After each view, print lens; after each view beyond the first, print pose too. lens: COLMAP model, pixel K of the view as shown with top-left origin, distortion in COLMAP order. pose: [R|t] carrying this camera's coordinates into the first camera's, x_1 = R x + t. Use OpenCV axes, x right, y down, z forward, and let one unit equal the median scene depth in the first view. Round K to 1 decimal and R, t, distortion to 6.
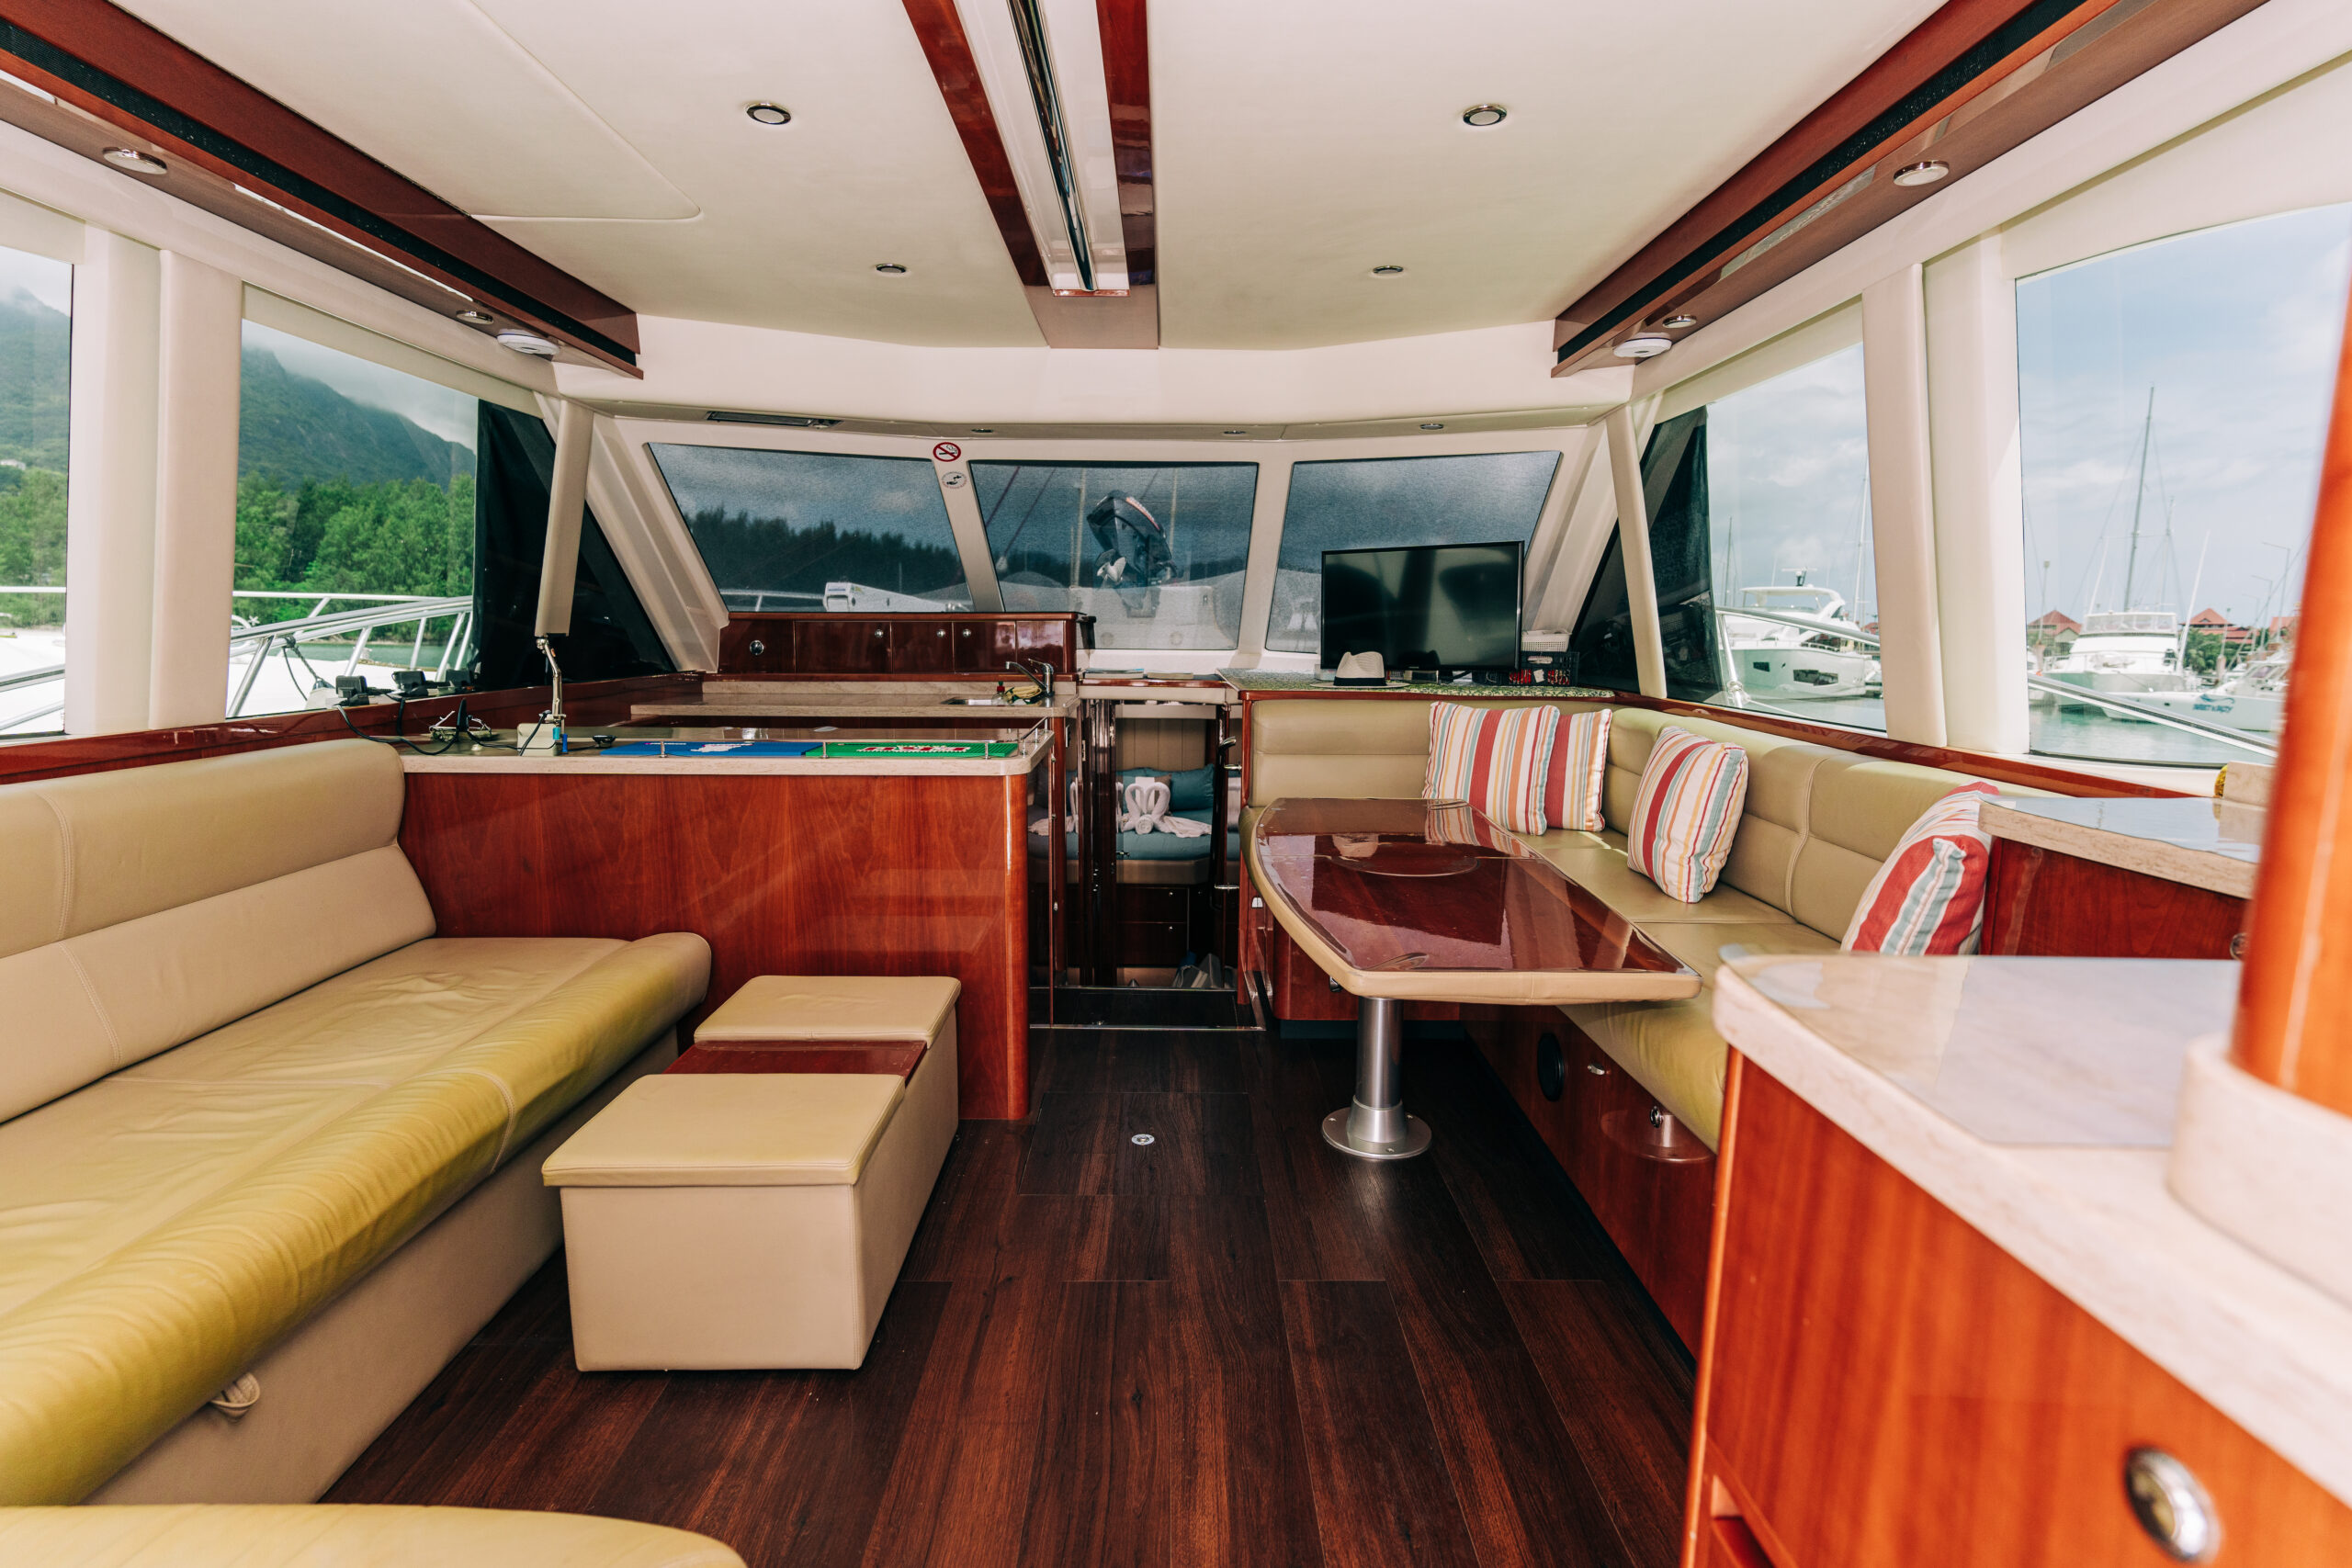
lens RADIAL K [[1120.3, 0, 1172.1], [0, 1120.3, 791.4], [0, 0, 1]] dist [-0.002527, 0.000002]
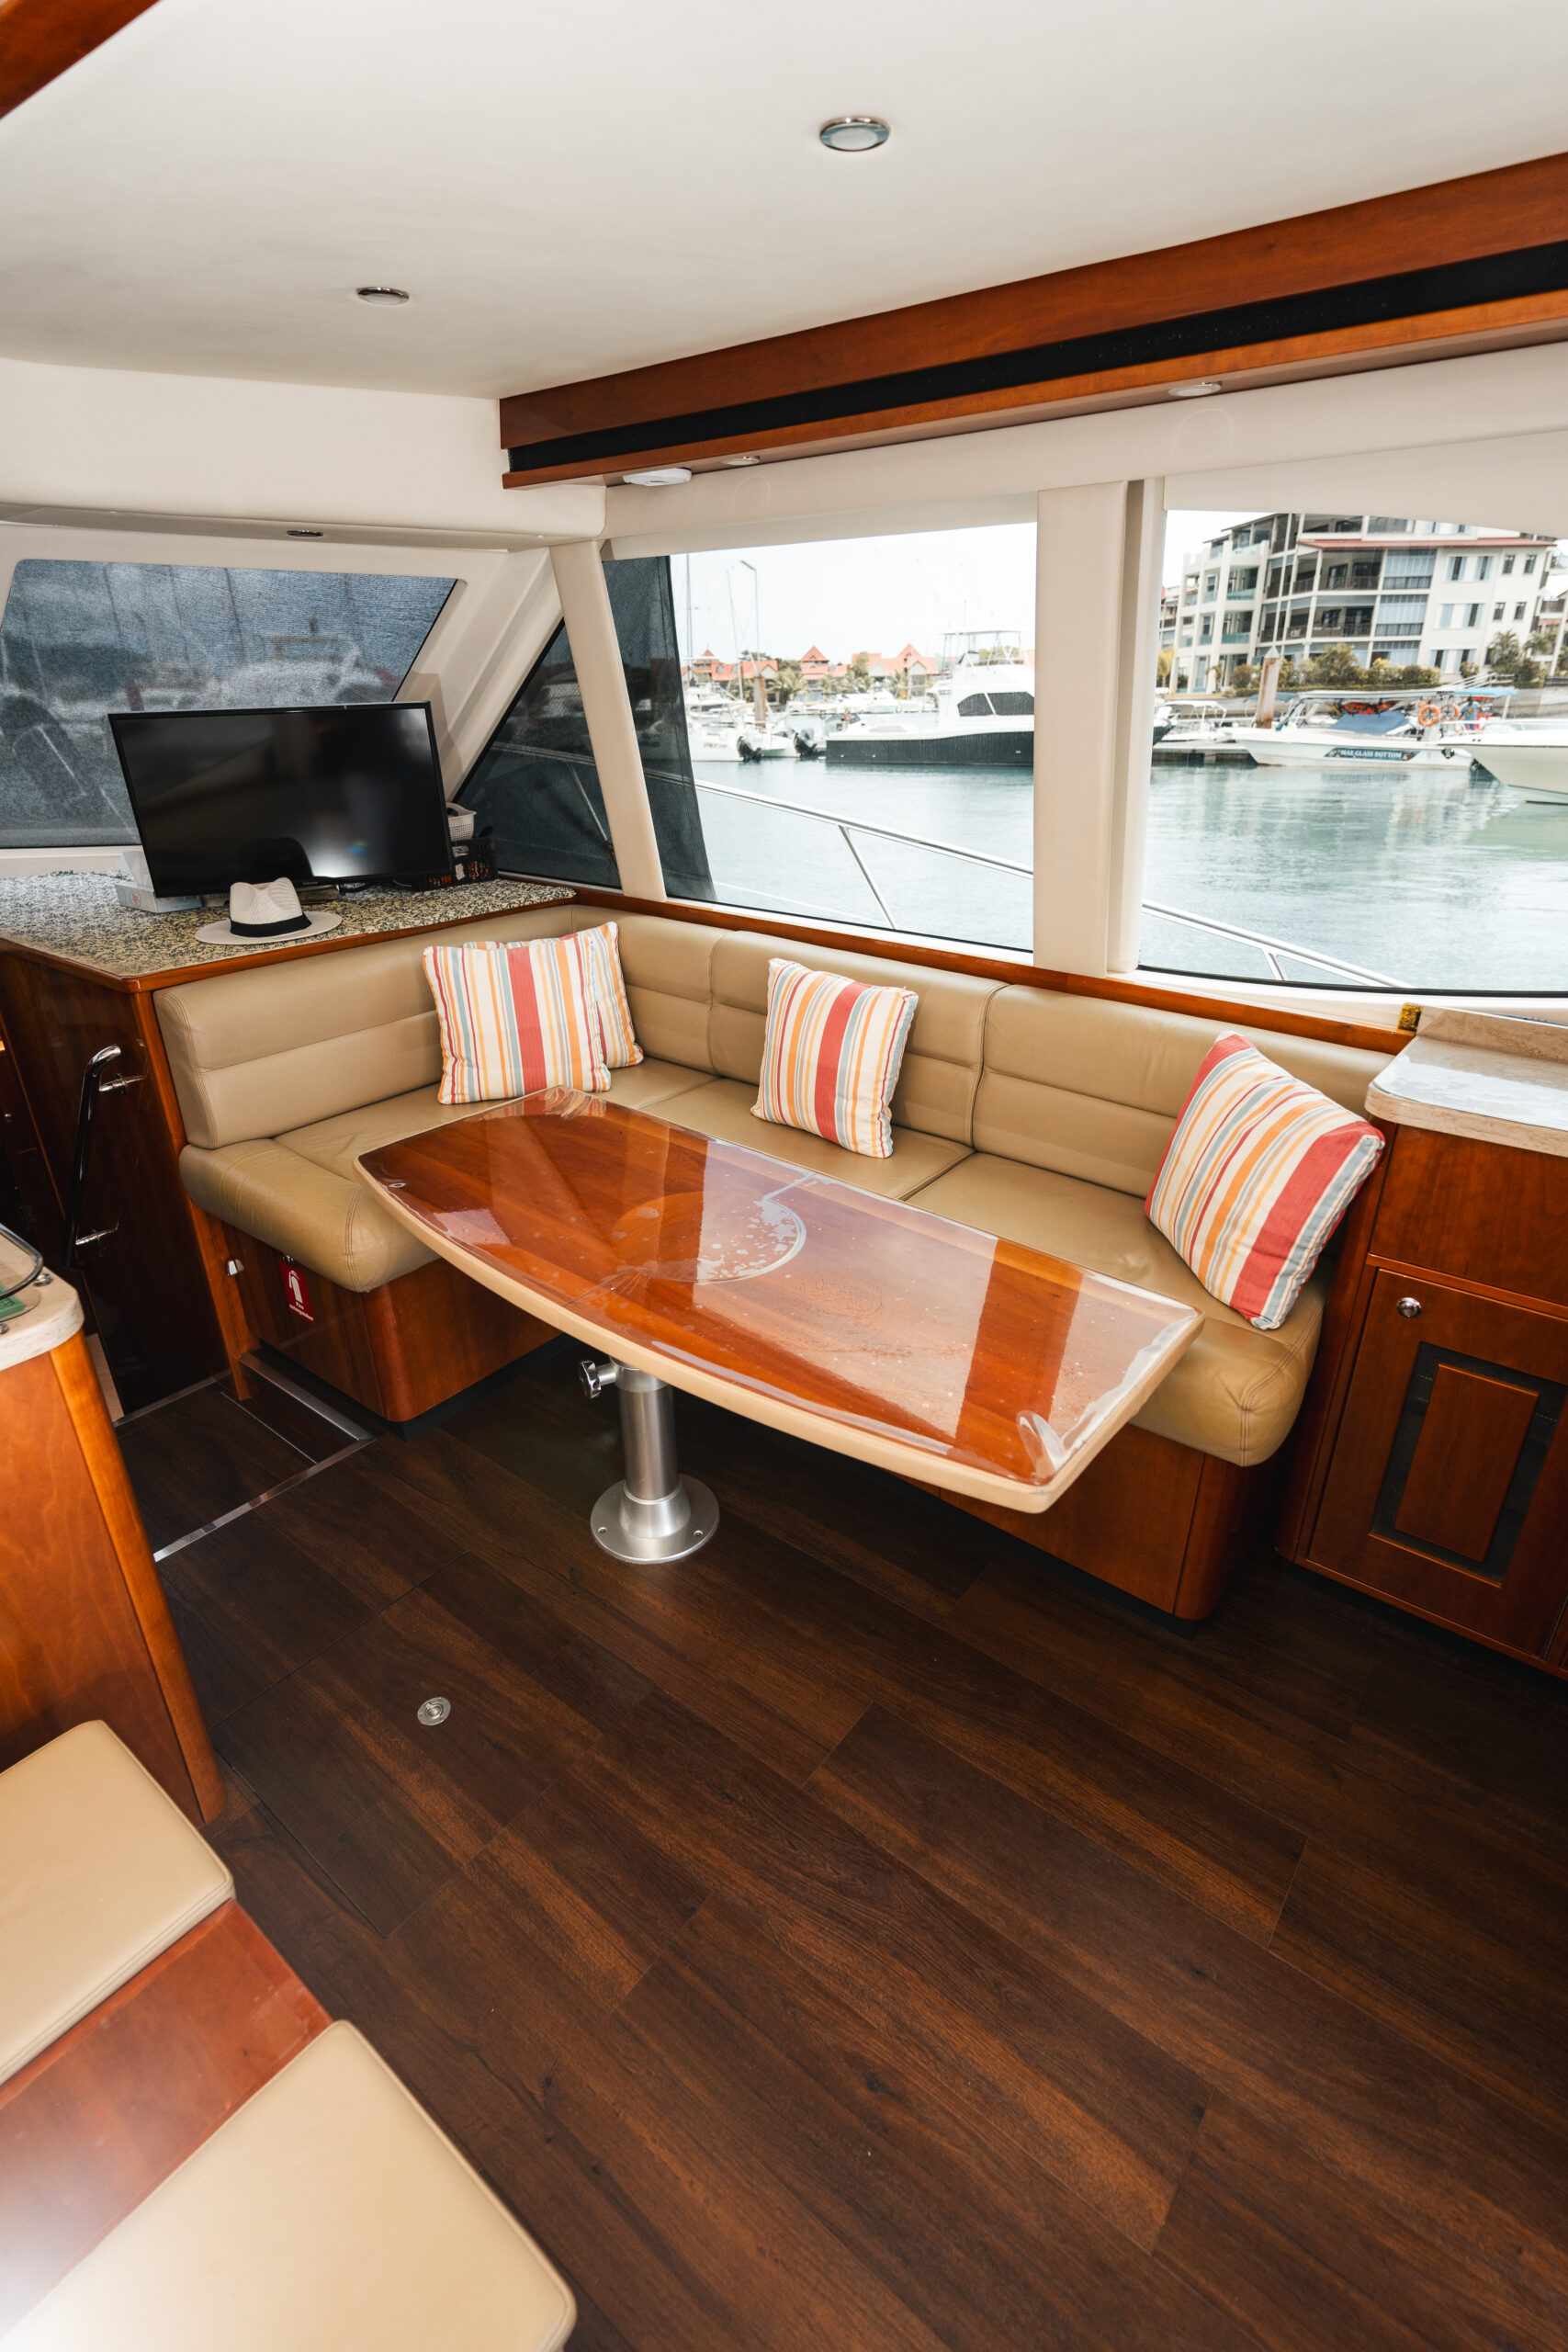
lens RADIAL K [[1118.5, 0, 784.0], [0, 1118.5, 1176.0], [0, 0, 1]] dist [0.013682, 0.000106]
pose [[0.621353, -0.341719, 0.705087, -0.280757], [0.132339, 0.932727, 0.335421, -0.218402], [-0.772274, -0.115105, 0.624775, 0.436696]]
